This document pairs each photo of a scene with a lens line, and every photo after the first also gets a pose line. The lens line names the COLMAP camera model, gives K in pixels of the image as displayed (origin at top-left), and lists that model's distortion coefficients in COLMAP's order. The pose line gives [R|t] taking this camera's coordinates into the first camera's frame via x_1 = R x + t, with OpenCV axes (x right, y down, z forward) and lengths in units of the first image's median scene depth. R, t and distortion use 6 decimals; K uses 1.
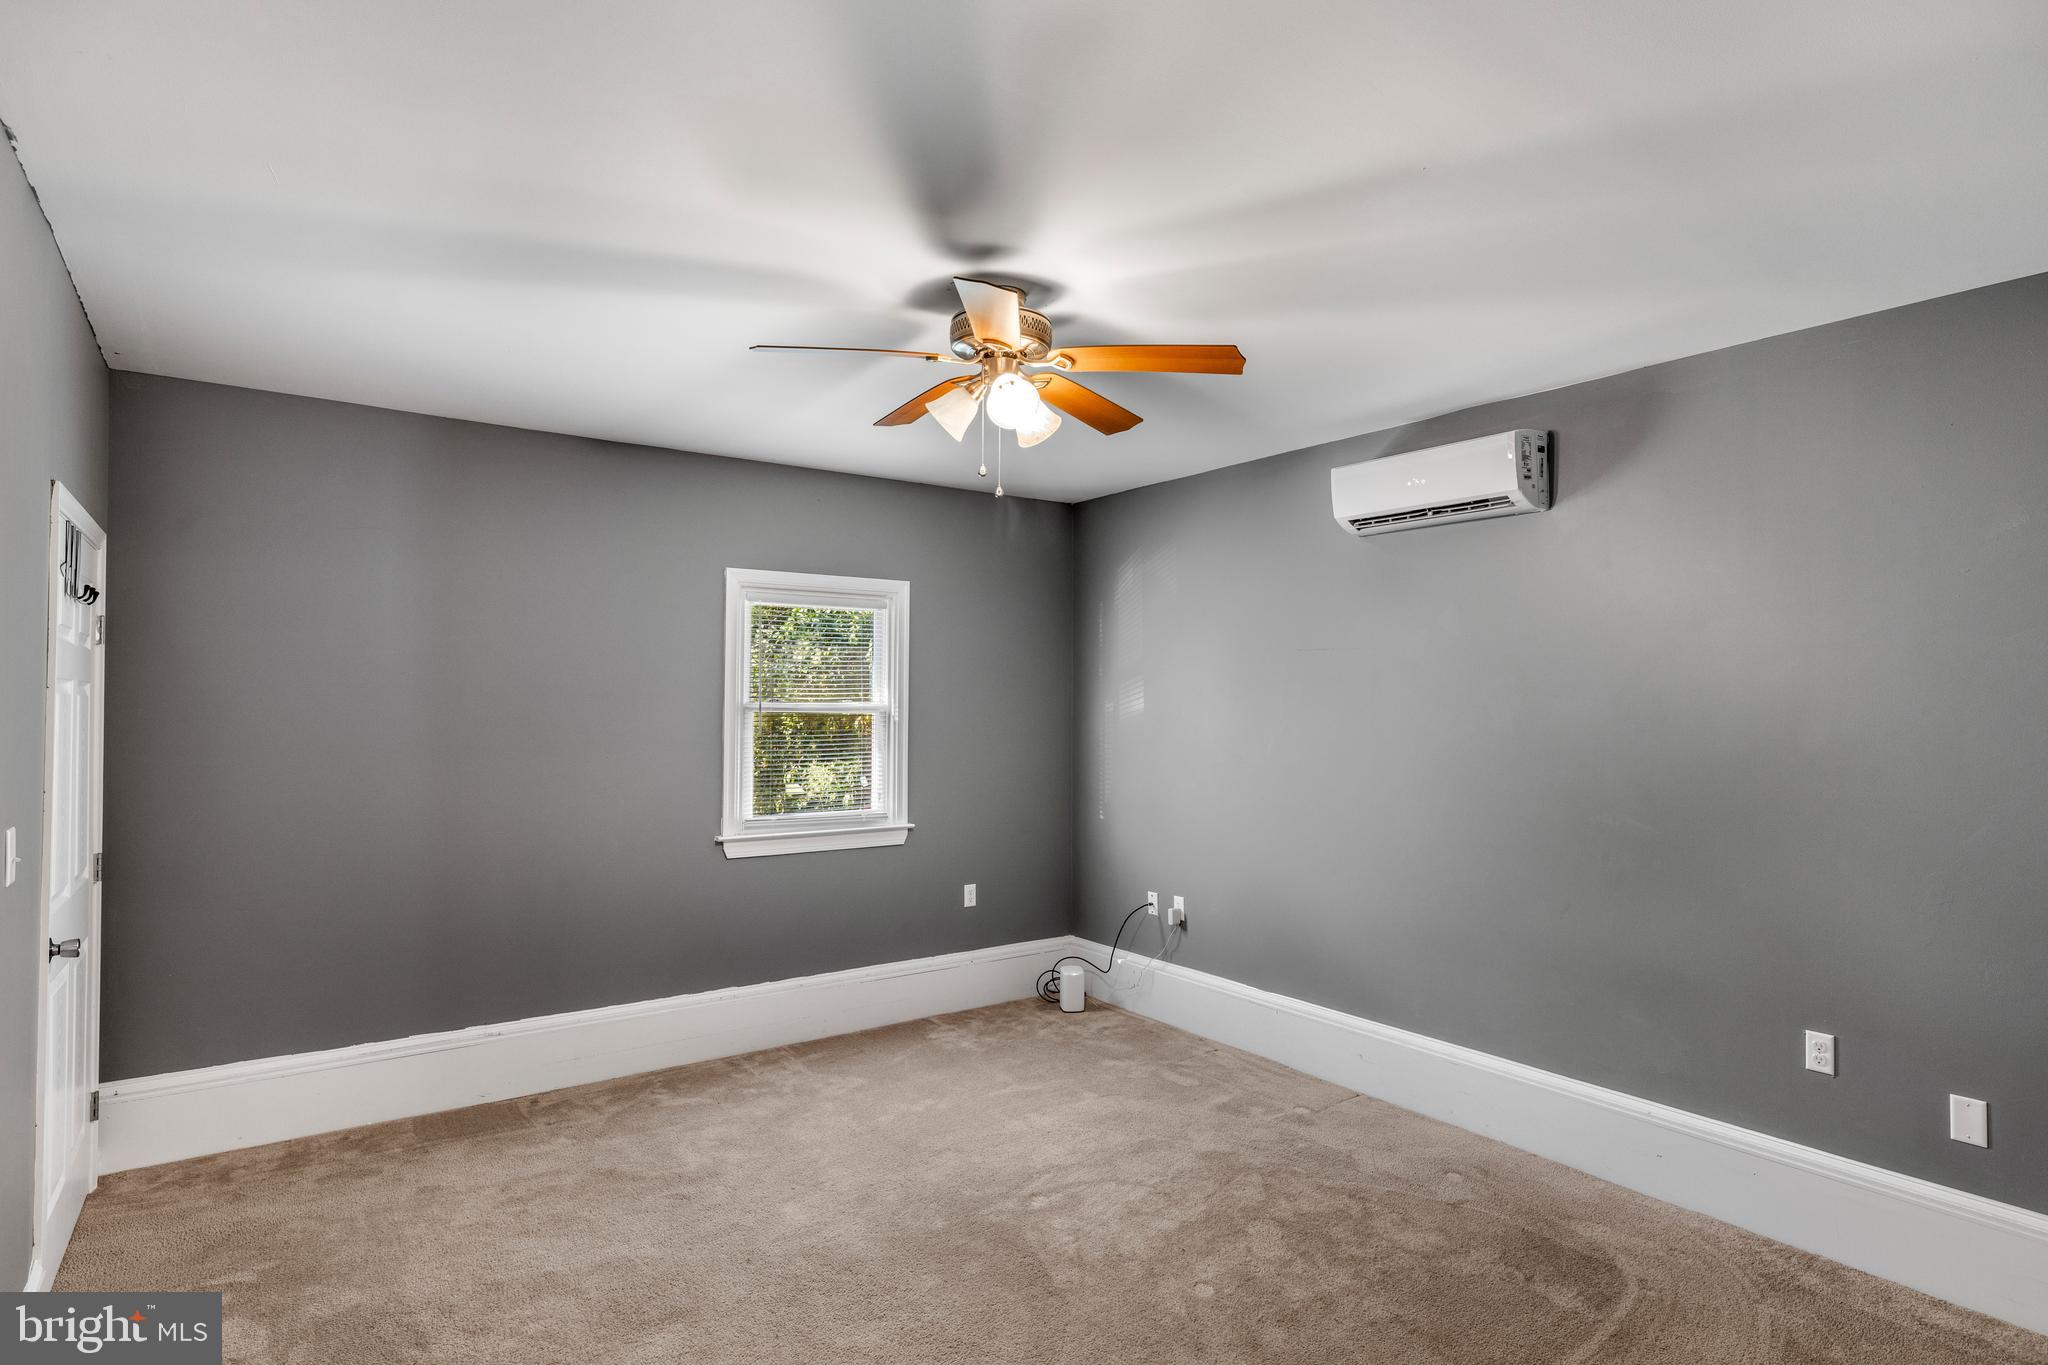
lens RADIAL K [[1119.3, 0, 1042.9], [0, 1119.3, 699.7], [0, 0, 1]] dist [-0.001540, -0.000037]
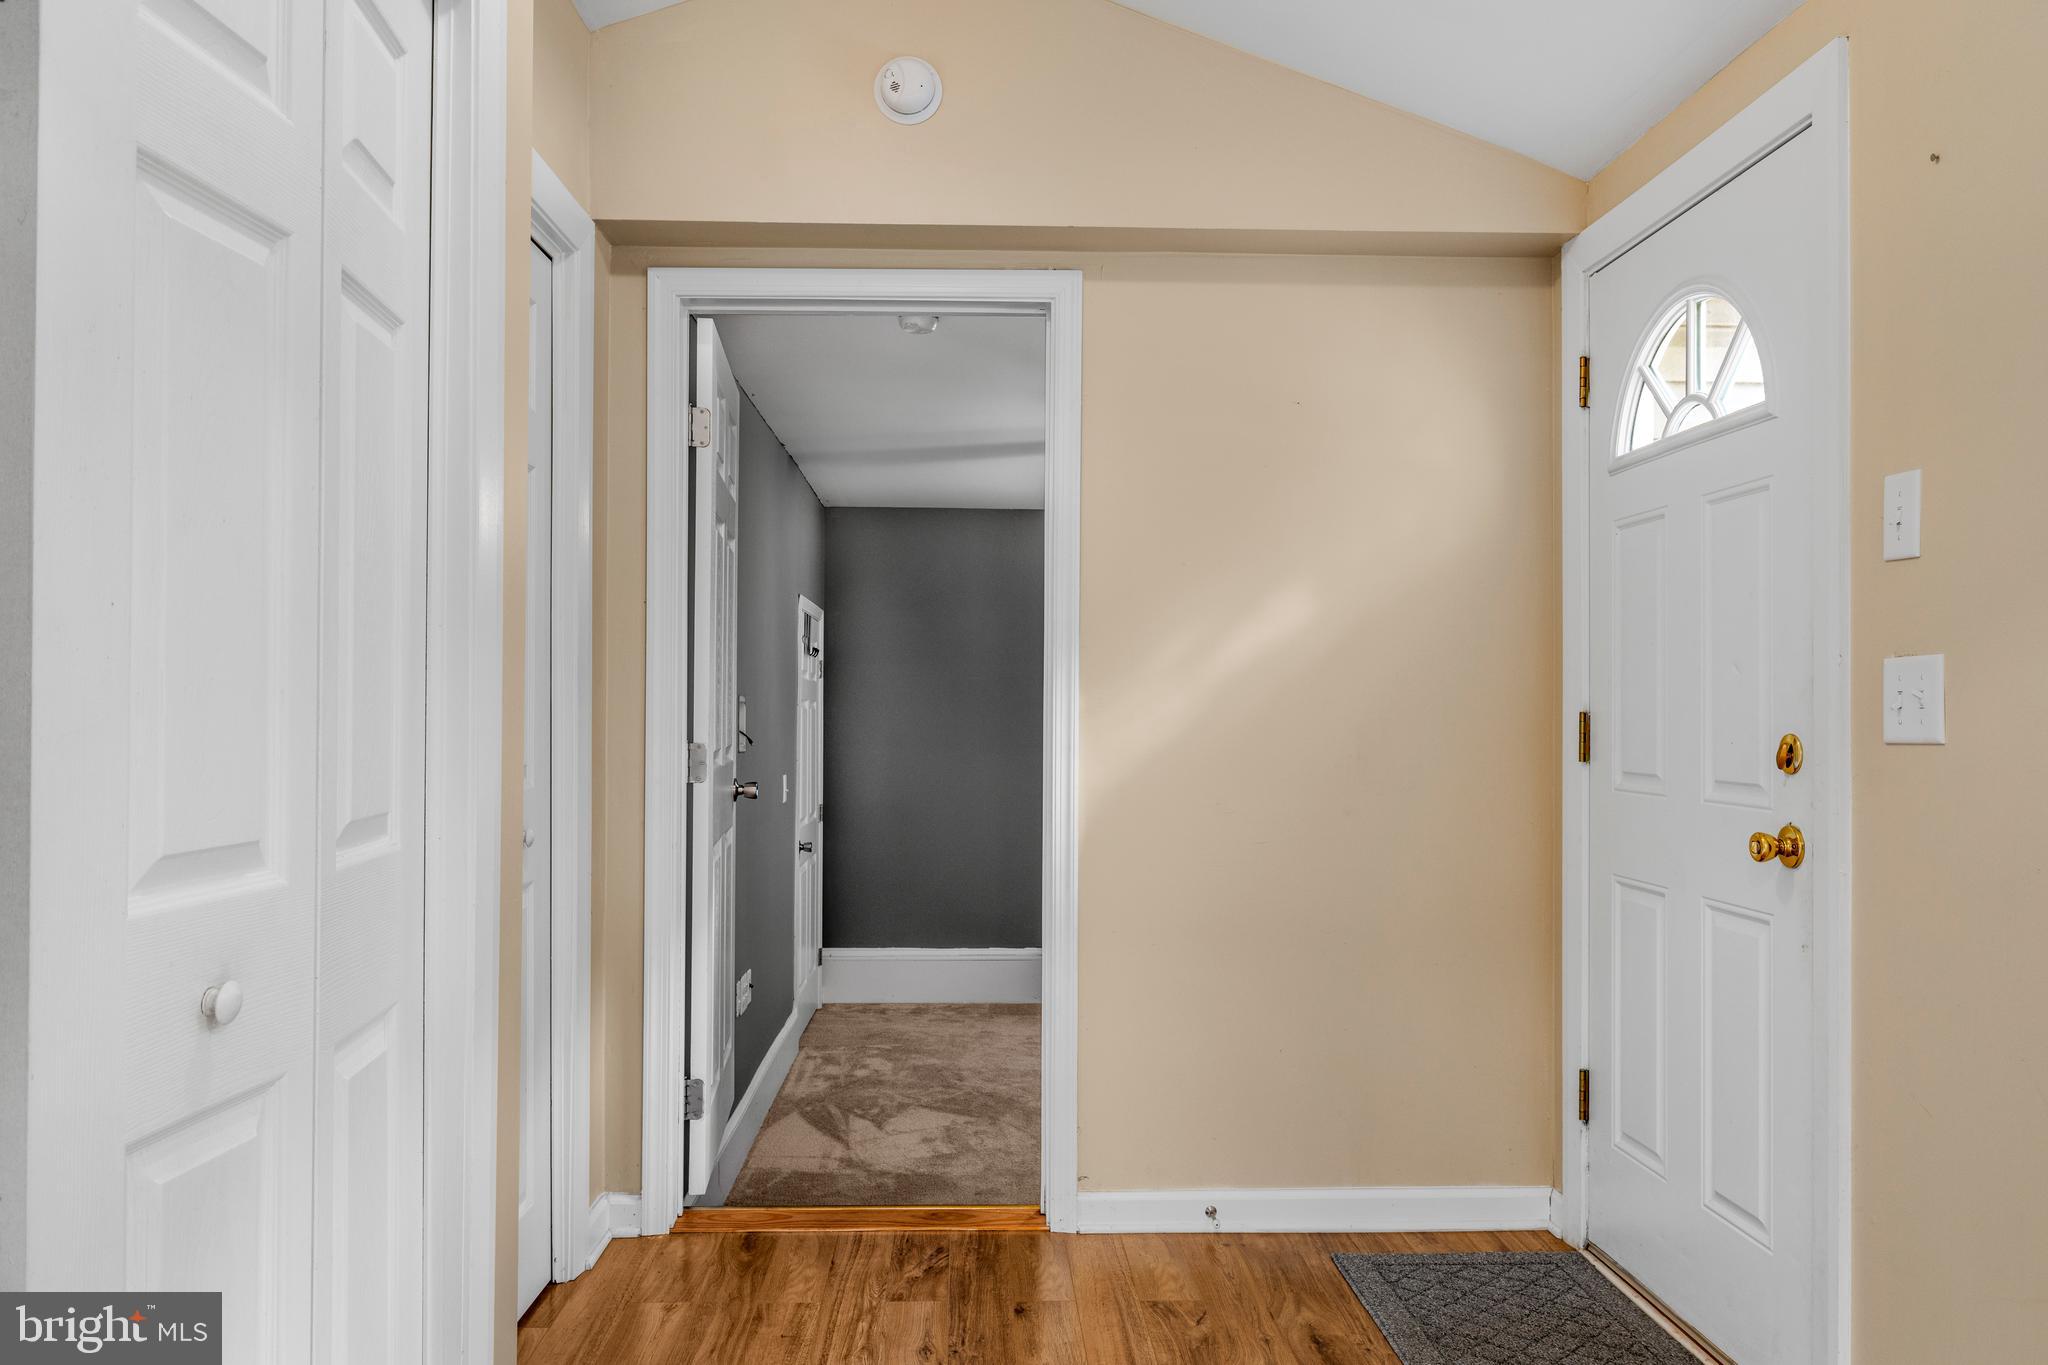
lens RADIAL K [[1469.0, 0, 1020.5], [0, 1469.0, 716.9], [0, 0, 1]] dist [0.012117, 0.001320]
pose [[0.841539, 0.004317, -0.540178, 0.594666], [0.004716, 0.999871, 0.015337, -0.027968], [0.540175, -0.015454, 0.841411, -0.687339]]
